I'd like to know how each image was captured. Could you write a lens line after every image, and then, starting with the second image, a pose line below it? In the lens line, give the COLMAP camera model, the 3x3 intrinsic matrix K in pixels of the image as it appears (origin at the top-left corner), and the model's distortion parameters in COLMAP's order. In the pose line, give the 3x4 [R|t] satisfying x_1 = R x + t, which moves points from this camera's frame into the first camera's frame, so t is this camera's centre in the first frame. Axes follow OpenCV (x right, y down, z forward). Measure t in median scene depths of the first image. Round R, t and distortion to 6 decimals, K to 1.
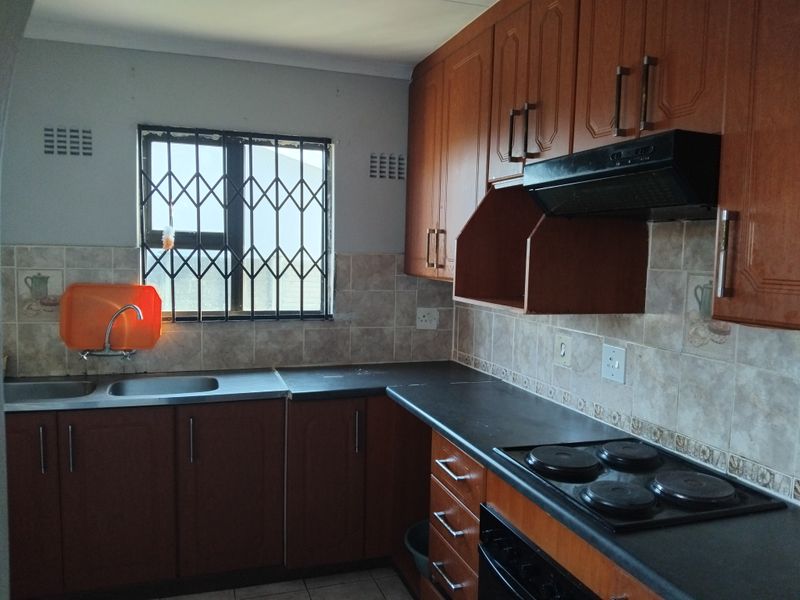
lens RADIAL K [[624.3, 0, 398.6], [0, 624.3, 305.5], [0, 0, 1]] dist [0.071719, -0.152590]
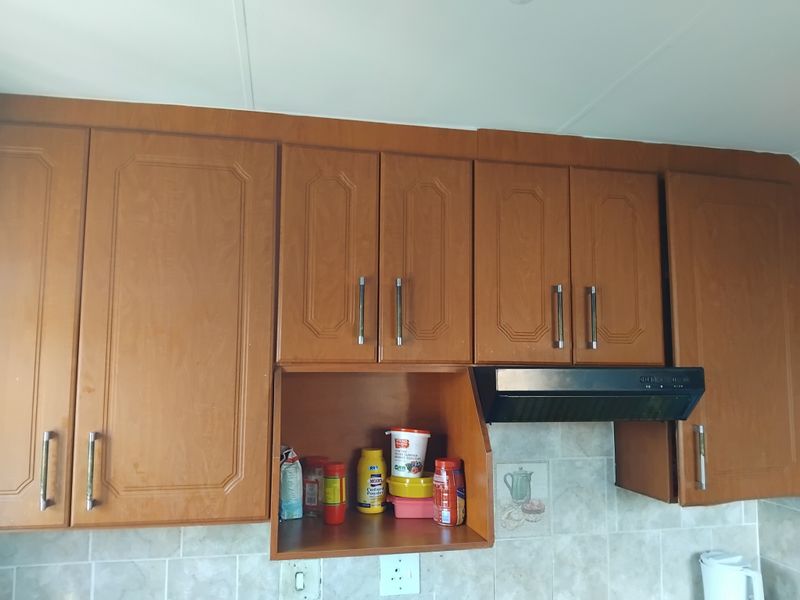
lens RADIAL K [[624.3, 0, 398.6], [0, 624.3, 305.5], [0, 0, 1]] dist [0.071719, -0.152590]
pose [[0.111059, 0.070649, 0.991299, -0.676331], [0.082984, 0.993327, -0.080091, -0.255679], [-0.990343, 0.091156, 0.104455, 1.055246]]
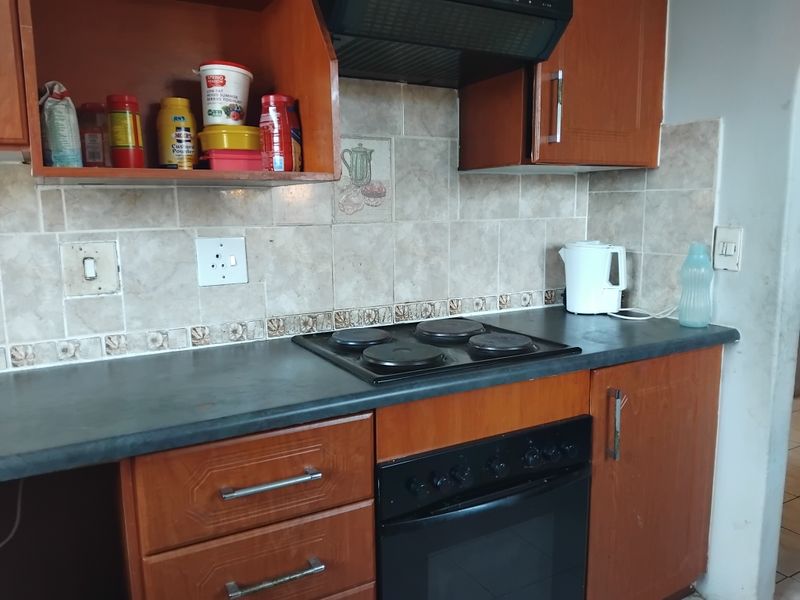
lens RADIAL K [[624.3, 0, 398.6], [0, 624.3, 305.5], [0, 0, 1]] dist [0.071719, -0.152590]
pose [[-0.193914, -0.181653, 0.964054, -0.504789], [0.087974, 0.975528, 0.201510, 0.014839], [-0.977066, 0.123888, -0.173188, 1.122939]]
